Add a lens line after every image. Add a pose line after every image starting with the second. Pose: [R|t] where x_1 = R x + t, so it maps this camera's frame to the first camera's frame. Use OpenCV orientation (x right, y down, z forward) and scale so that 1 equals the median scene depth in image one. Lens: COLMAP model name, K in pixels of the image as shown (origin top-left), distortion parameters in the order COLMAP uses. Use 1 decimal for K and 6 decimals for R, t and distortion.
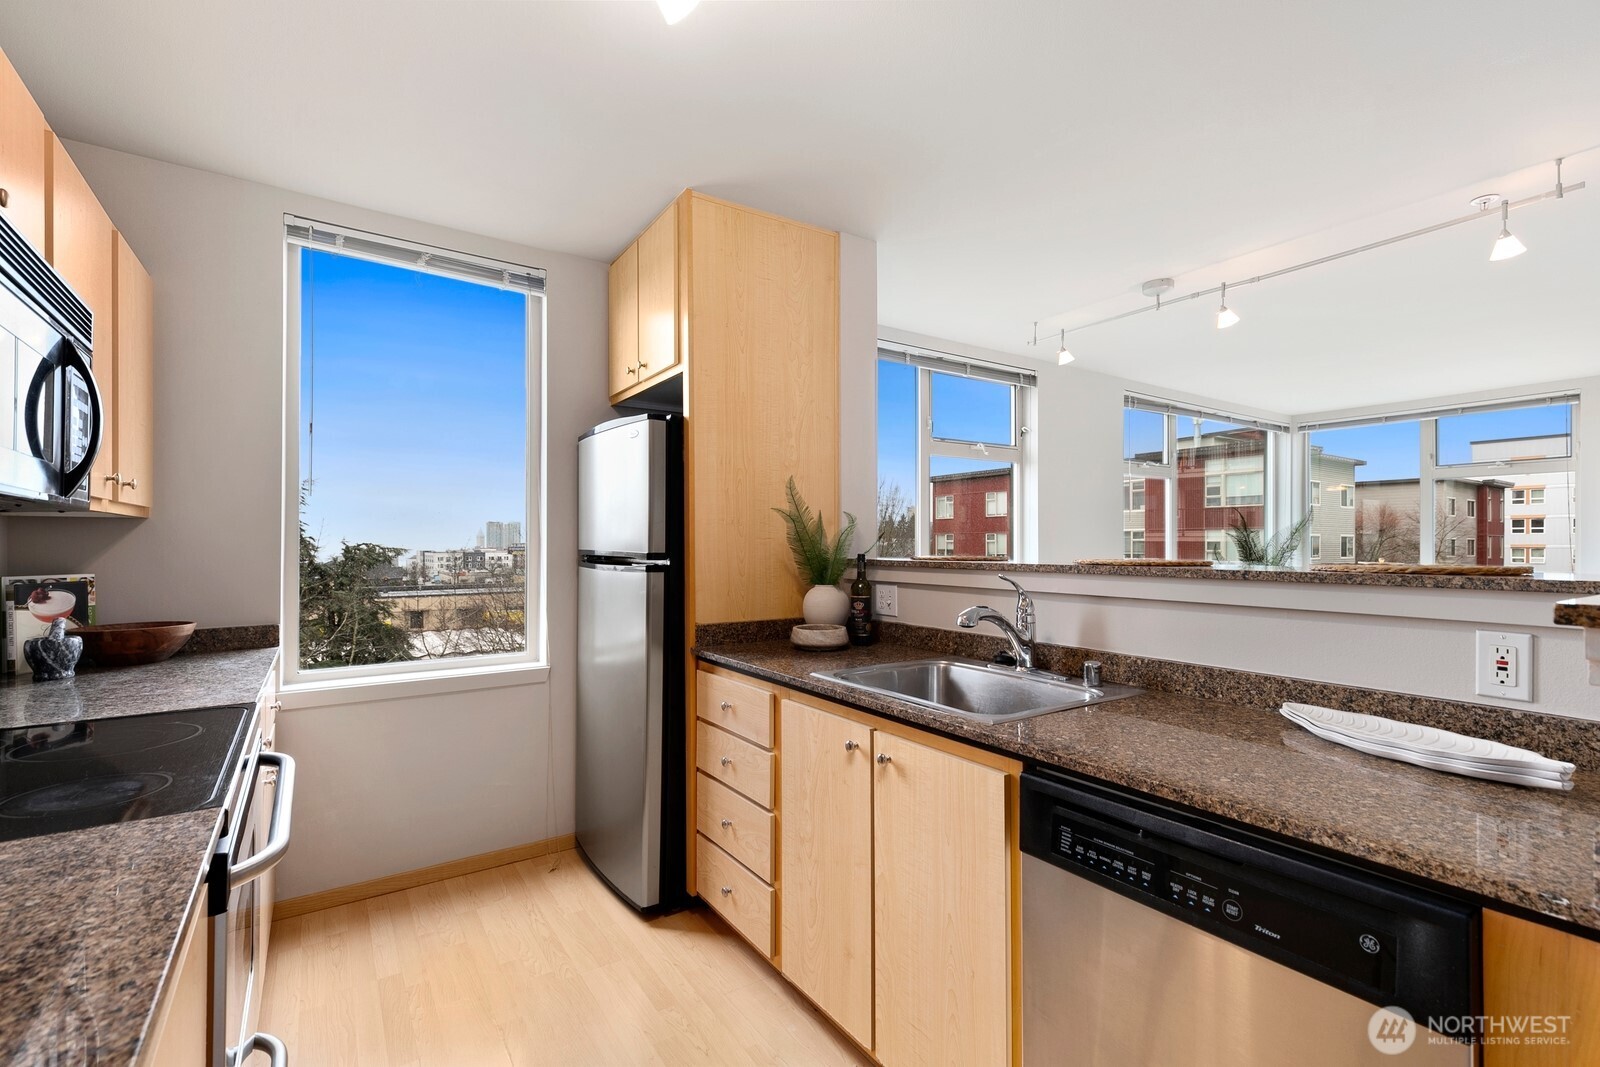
lens RADIAL K [[716.7, 0, 800.0], [0, 716.7, 533.5], [0, 0, 1]] dist [0.013874, -0.000055]
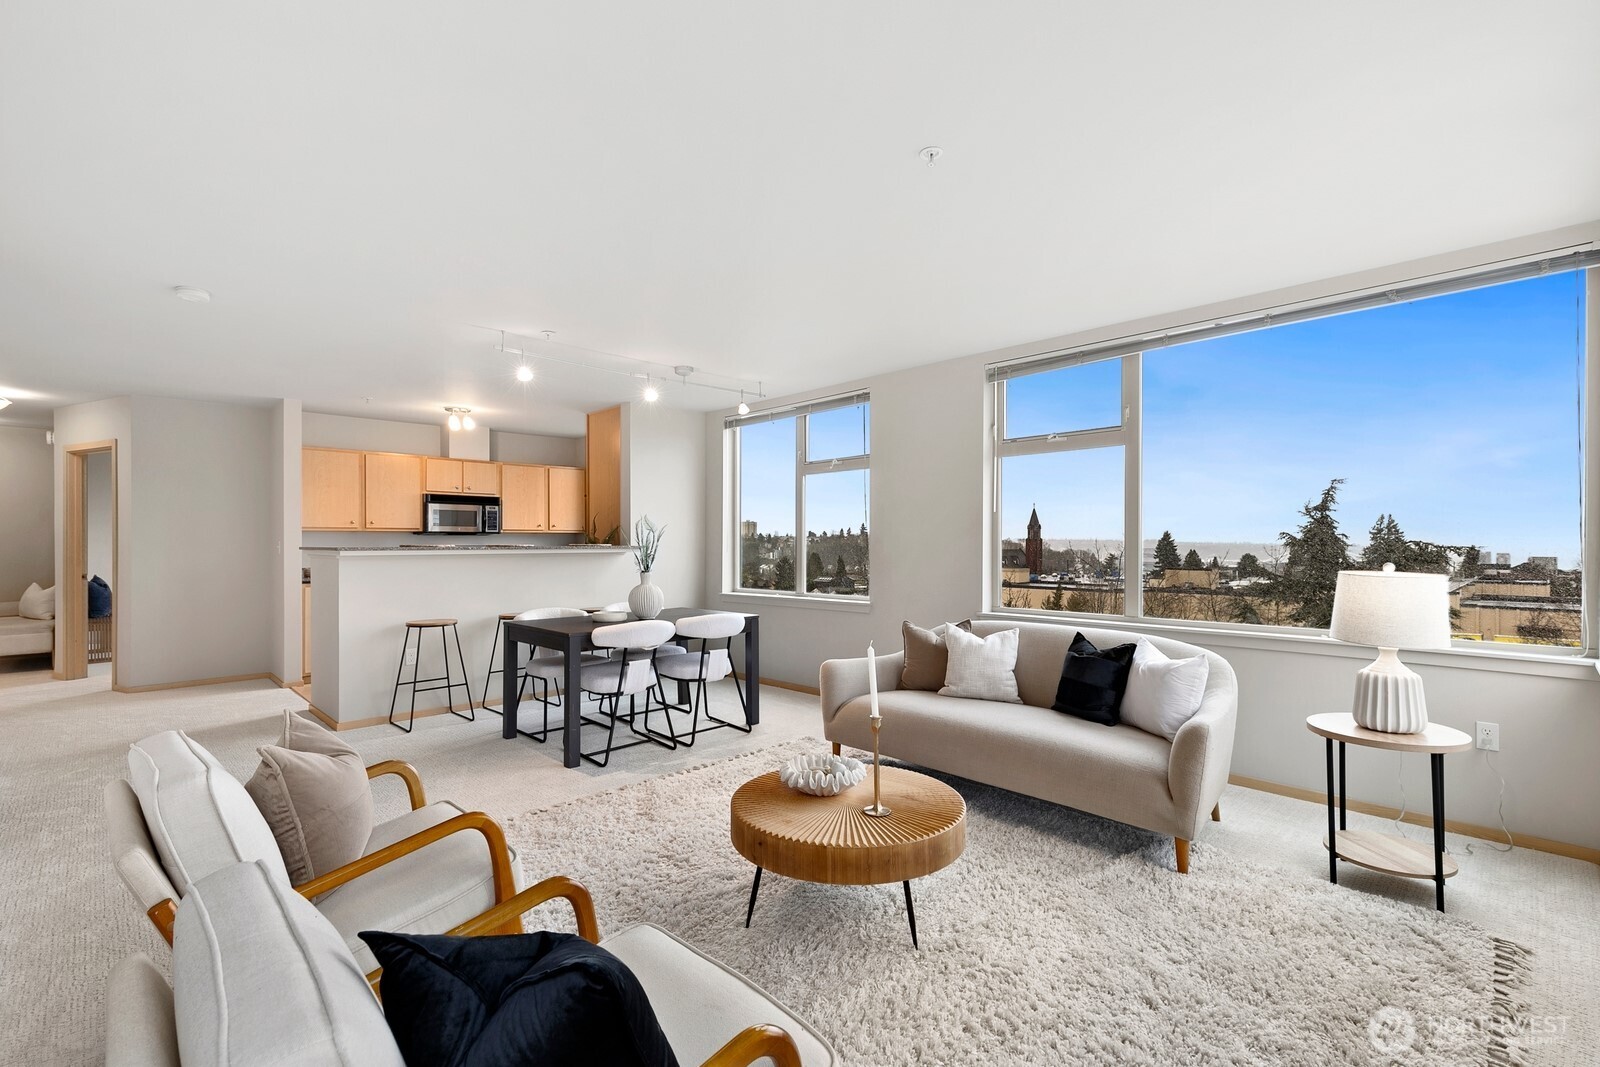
lens RADIAL K [[716.7, 0, 800.0], [0, 716.7, 533.5], [0, 0, 1]] dist [0.013874, -0.000055]
pose [[0.159220, -0.011891, -0.987171, 2.629200], [0.011689, 0.999880, -0.010158, 0.027172], [0.987174, -0.009922, 0.159340, 1.305923]]
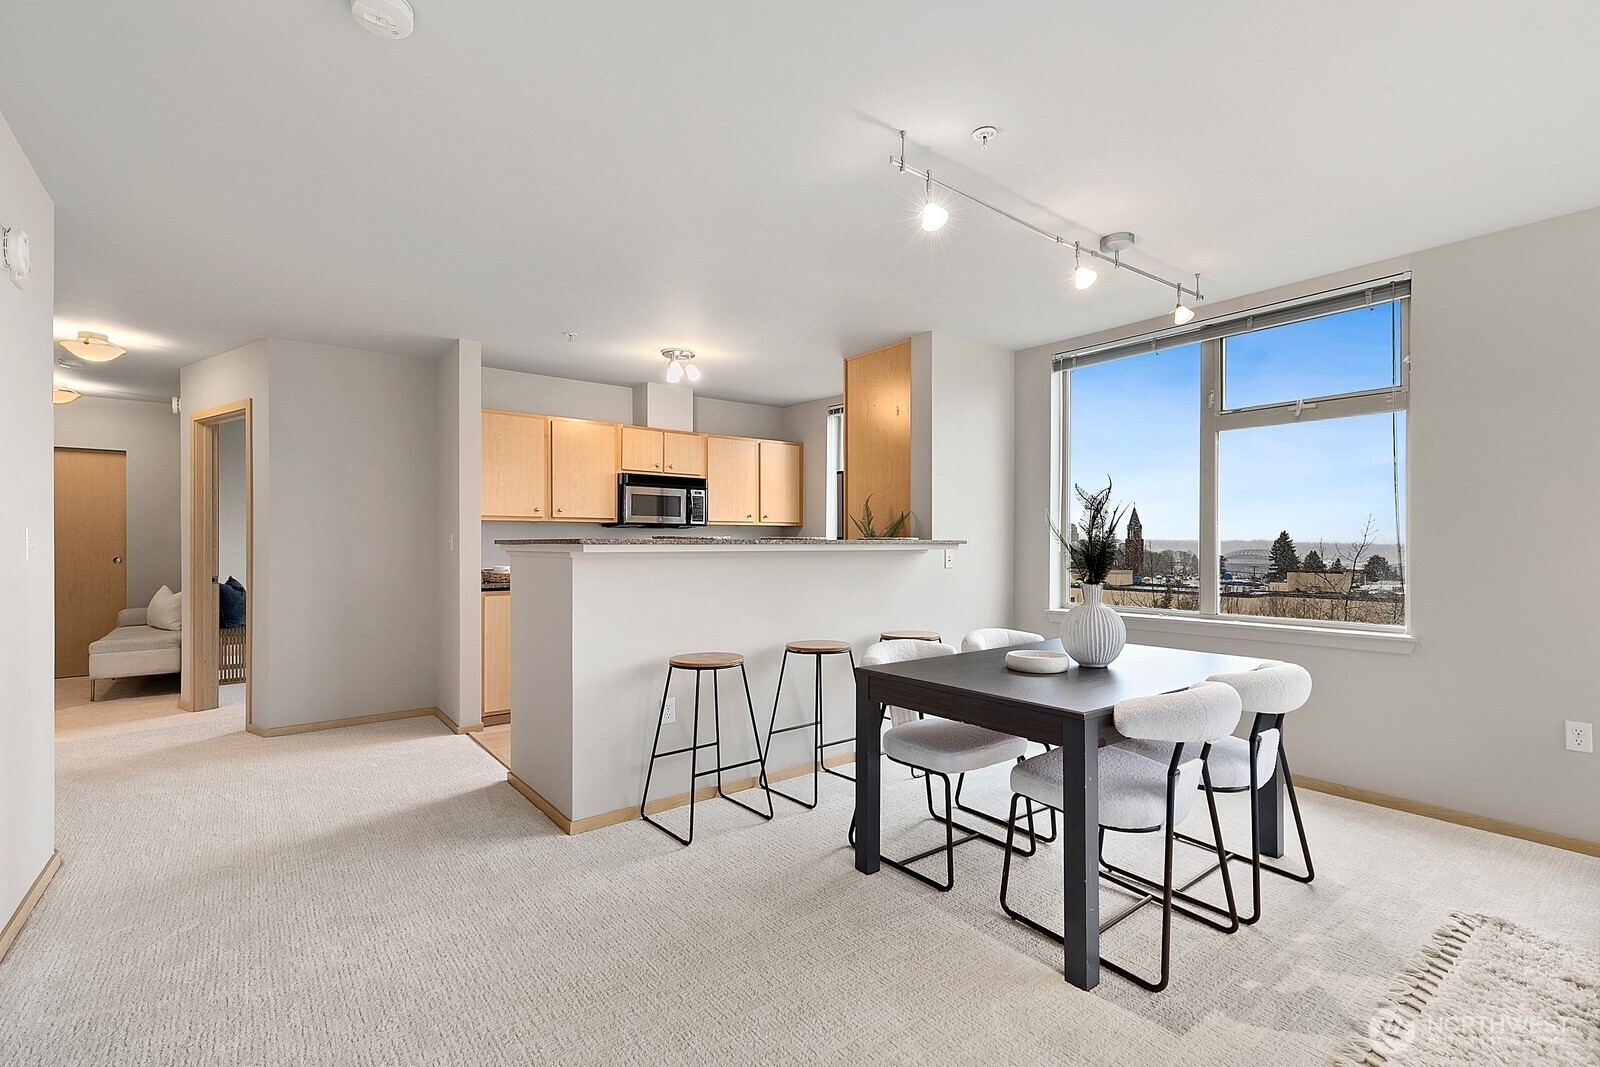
lens RADIAL K [[714.9, 0, 808.4], [0, 714.9, 534.0], [0, 0, 1]] dist [0.016282, -0.000759]
pose [[0.058157, -0.011311, -0.998243, 1.779382], [0.010242, 0.999890, -0.010733, 0.036694], [0.998255, -0.009600, 0.058267, 0.739769]]
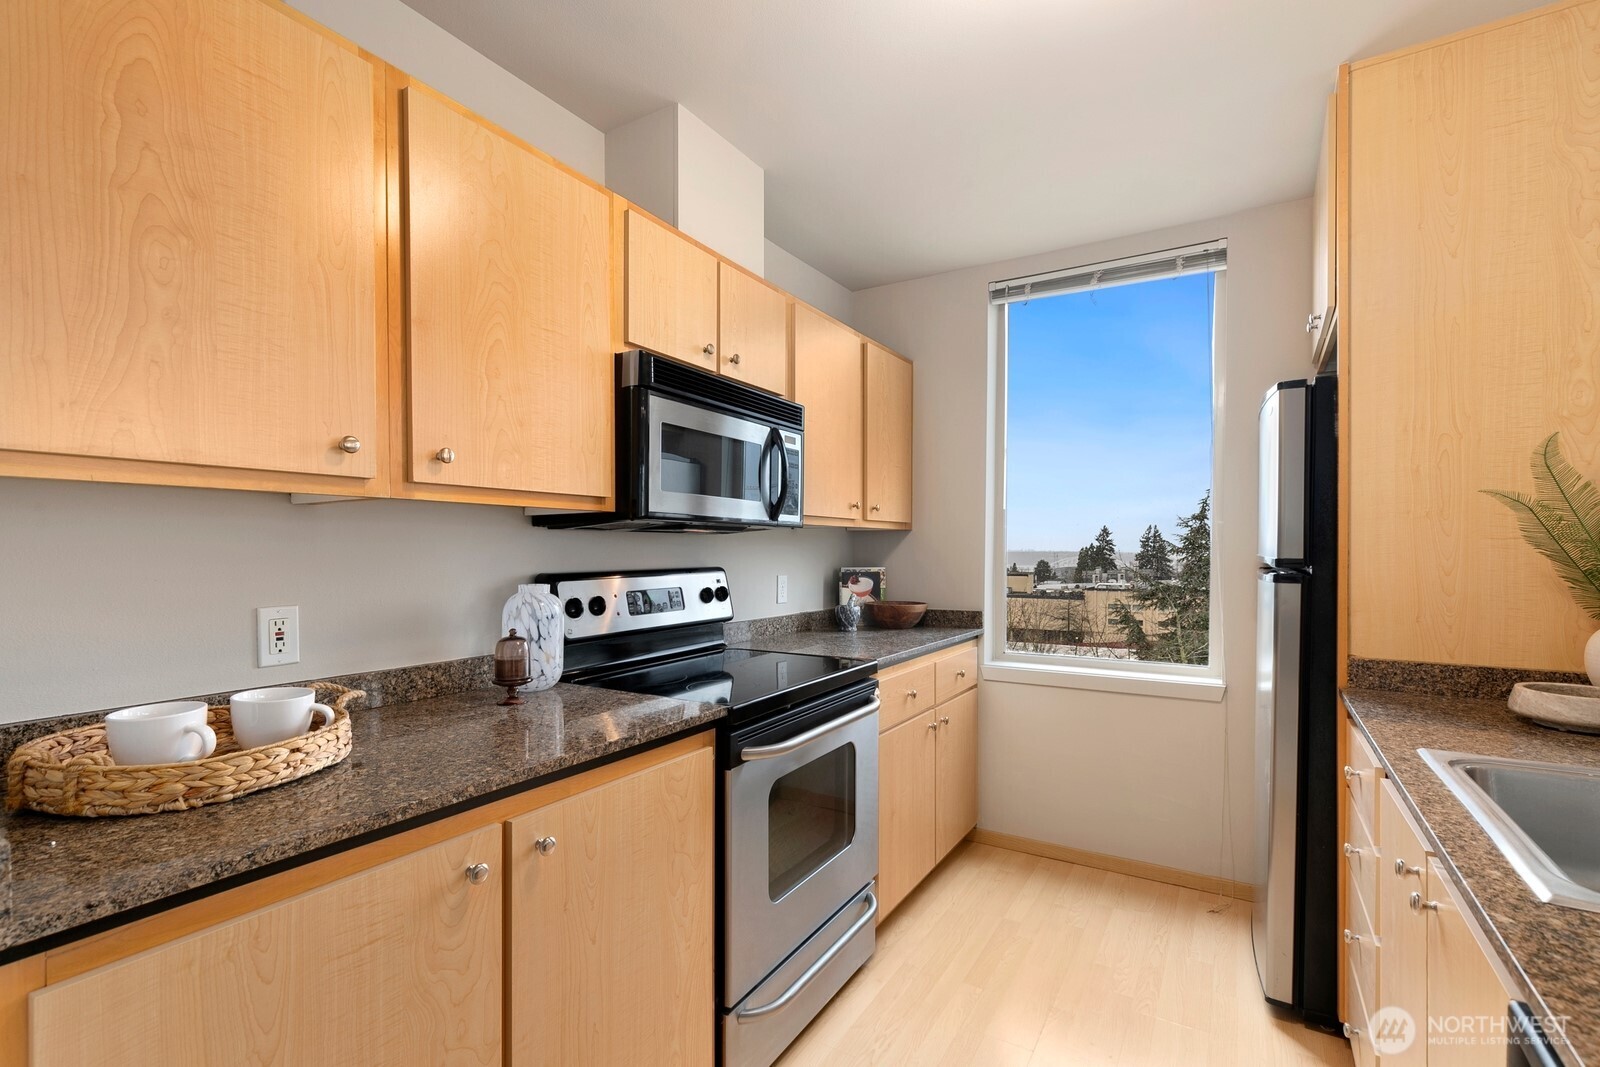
lens RADIAL K [[729.2, 0, 802.1], [0, 729.2, 550.6], [0, 0, 1]] dist [-0.001740, -0.000548]
pose [[0.407194, 0.001525, -0.913340, 0.294328], [0.010851, 0.999920, 0.006507, 0.006851], [0.913277, -0.012560, 0.407145, 0.180995]]
